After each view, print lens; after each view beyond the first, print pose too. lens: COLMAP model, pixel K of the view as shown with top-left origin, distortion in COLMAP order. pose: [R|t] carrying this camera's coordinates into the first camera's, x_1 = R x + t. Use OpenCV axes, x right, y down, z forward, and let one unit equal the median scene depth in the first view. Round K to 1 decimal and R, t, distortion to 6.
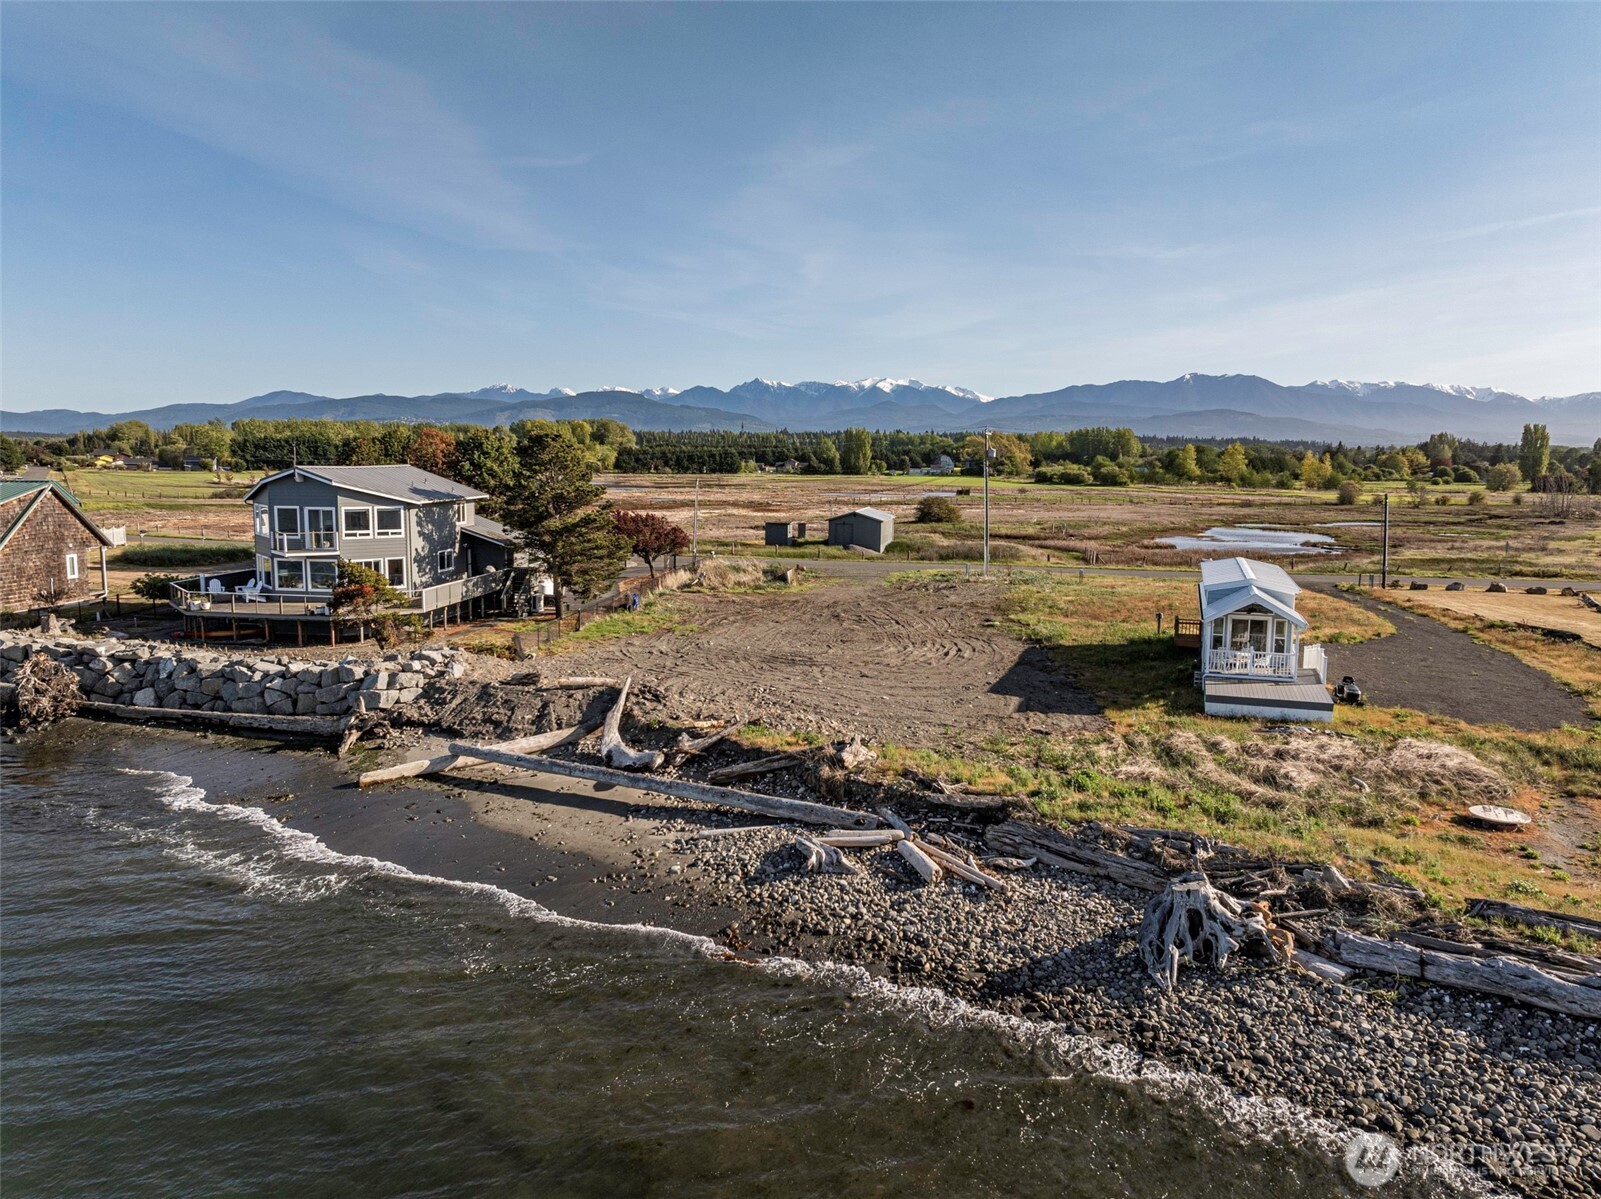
lens RADIAL K [[1119.1, 0, 797.9], [0, 1119.1, 605.5], [0, 0, 1]] dist [-0.025205, 0.005032]
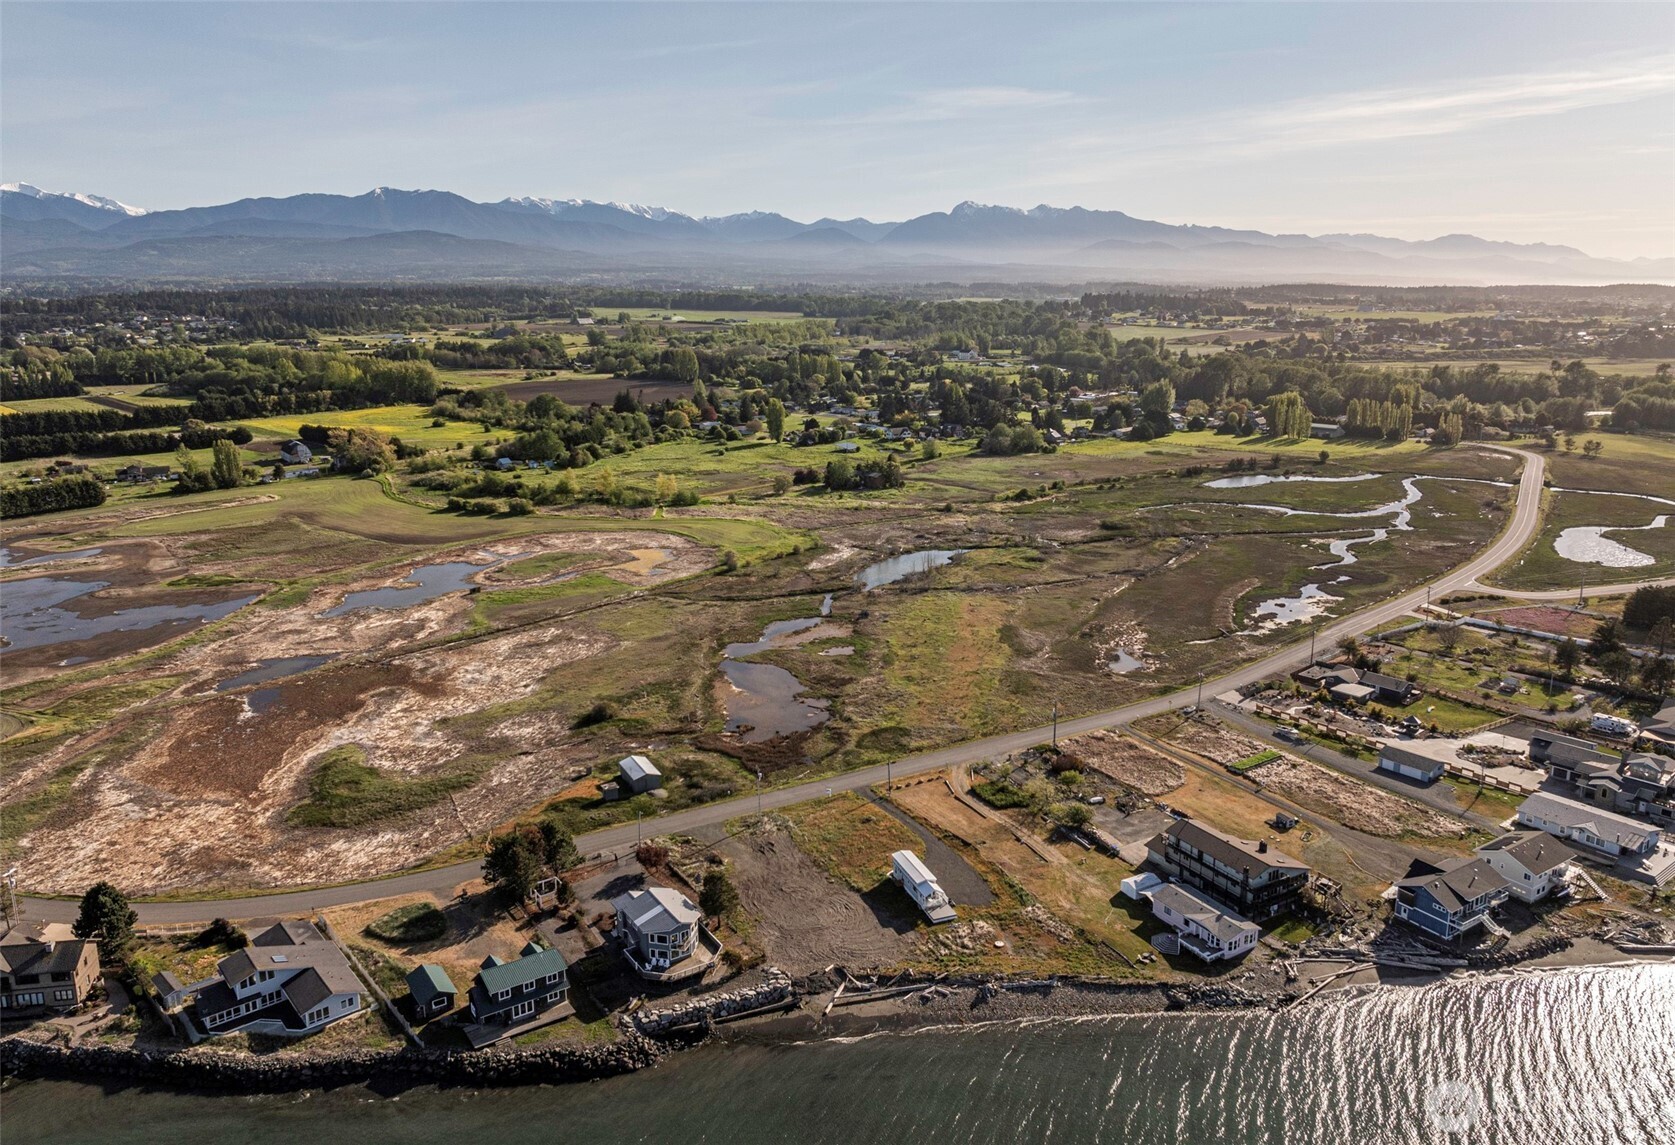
lens RADIAL K [[1168.5, 0, 837.5], [0, 1168.5, 572.5], [0, 0, 1]] dist [-0.029934, 0.023546]
pose [[0.768089, -0.169553, 0.617488, -1.883484], [0.093620, 0.983680, 0.153650, -1.487874], [-0.633462, -0.060207, 0.771428, -1.672382]]
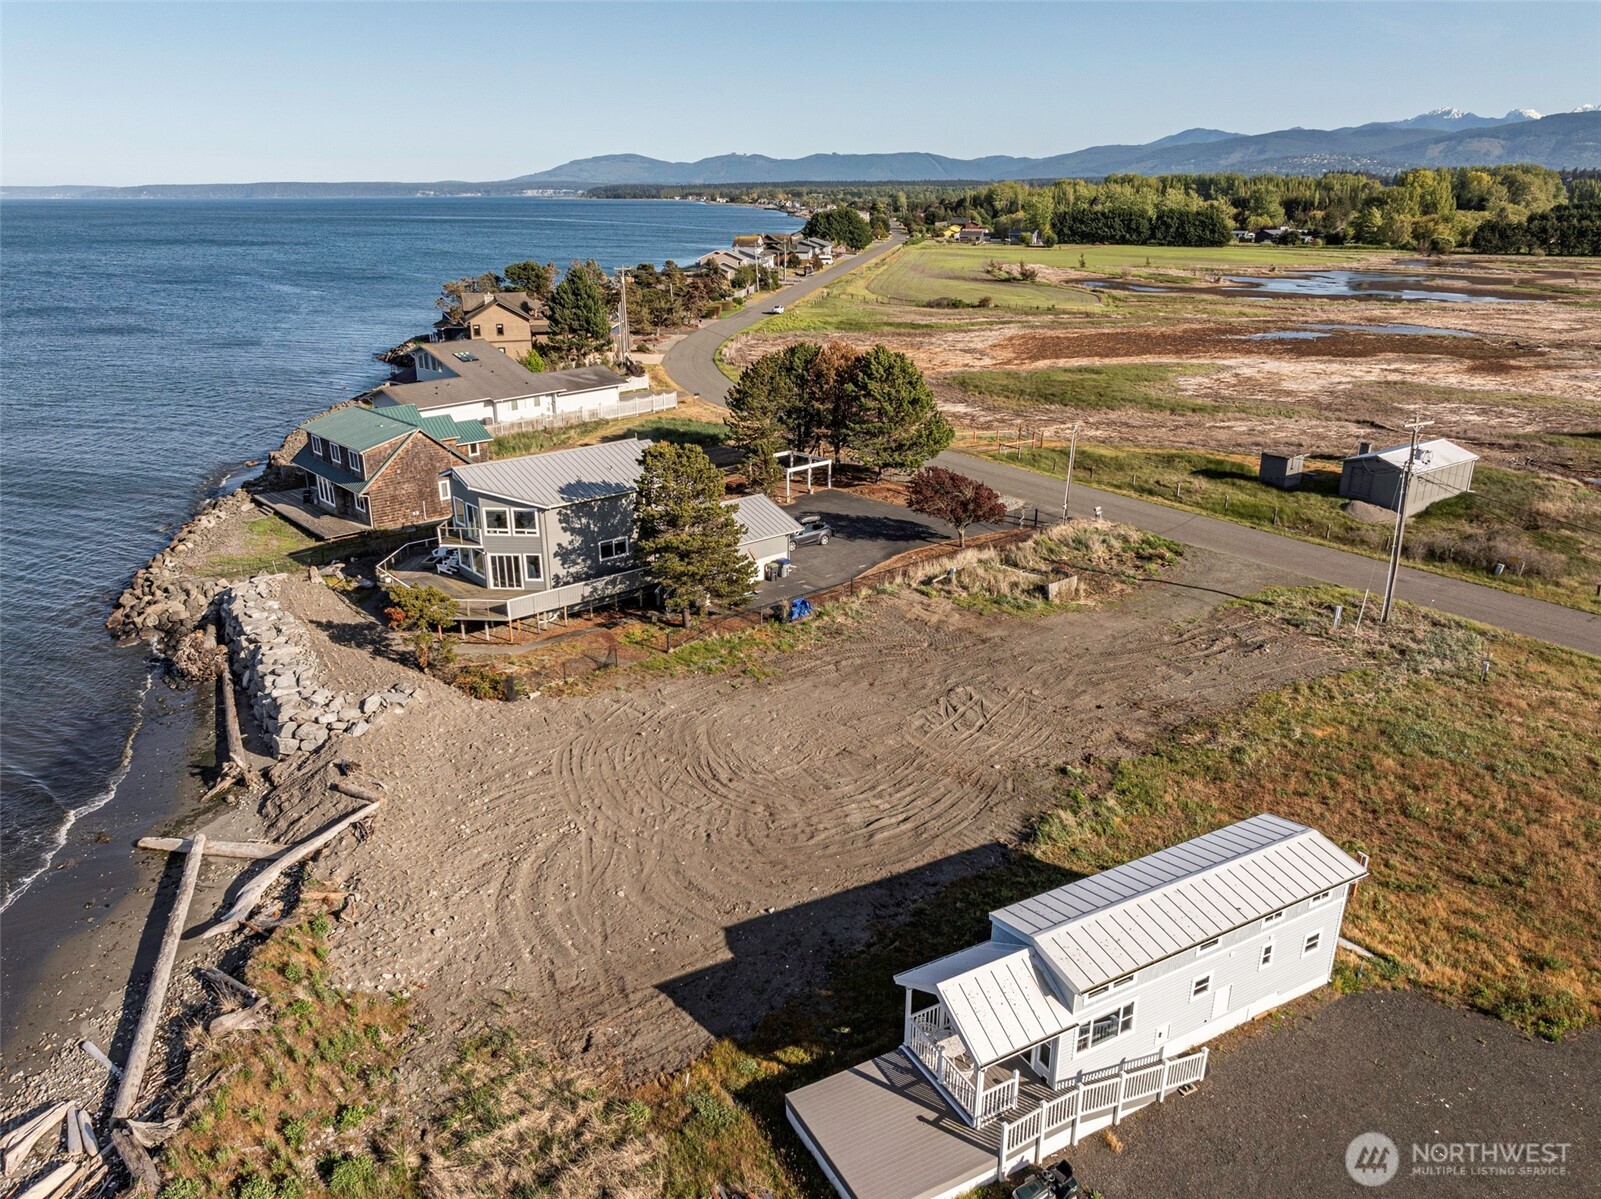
lens RADIAL K [[1119.1, 0, 797.9], [0, 1119.1, 605.5], [0, 0, 1]] dist [-0.025205, 0.005032]
pose [[0.731690, 0.222101, -0.644438, 0.545083], [-0.076616, 0.966233, 0.246017, -0.283307], [0.677318, -0.130634, 0.724000, 0.379653]]
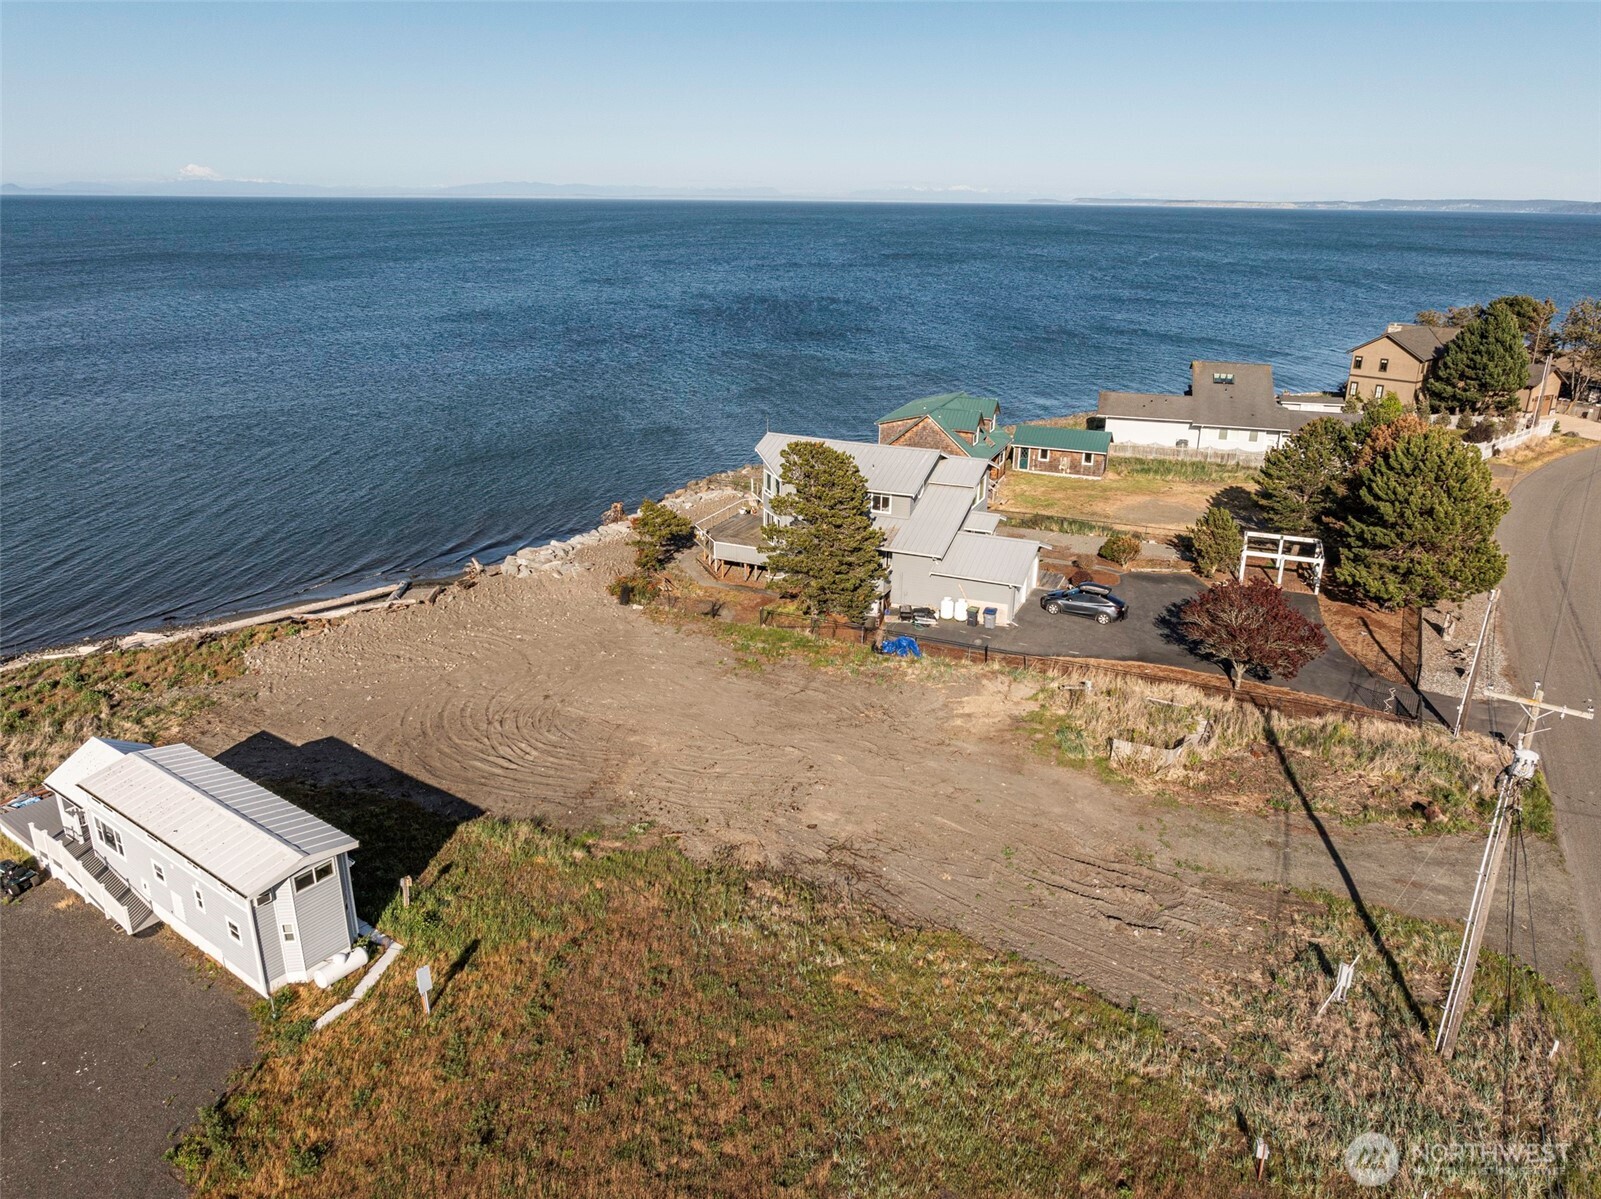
lens RADIAL K [[1119.1, 0, 797.9], [0, 1119.1, 605.5], [0, 0, 1]] dist [-0.025205, 0.005032]
pose [[-0.292694, 0.312549, -0.903683, 0.807301], [-0.144854, 0.919671, 0.364996, -0.414203], [0.945170, 0.237735, -0.223908, 1.331168]]
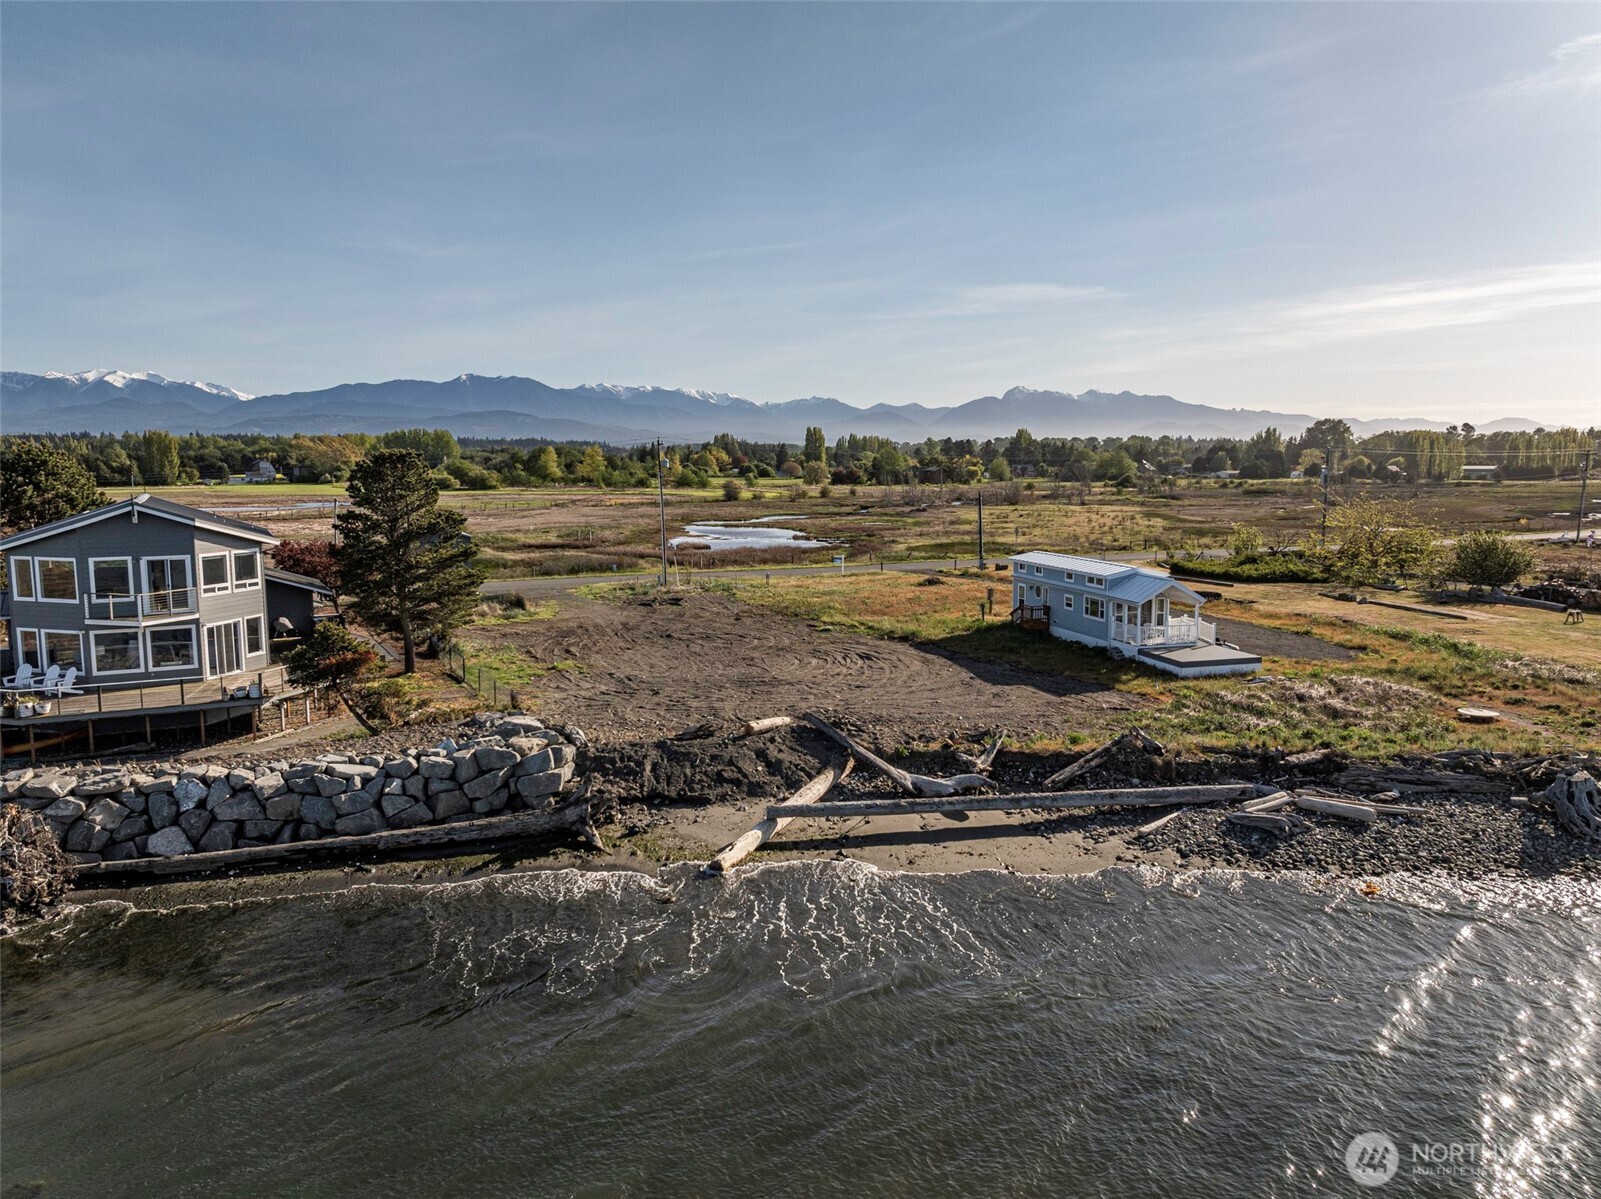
lens RADIAL K [[1141.0, 0, 800.5], [0, 1141.0, 599.5], [0, 0, 1]] dist [-0.024640, 0.006855]
pose [[0.816691, -0.081852, 0.571240, -0.500204], [0.086852, 0.996048, 0.018552, -0.035747], [-0.570502, 0.034462, 0.820573, 0.142508]]
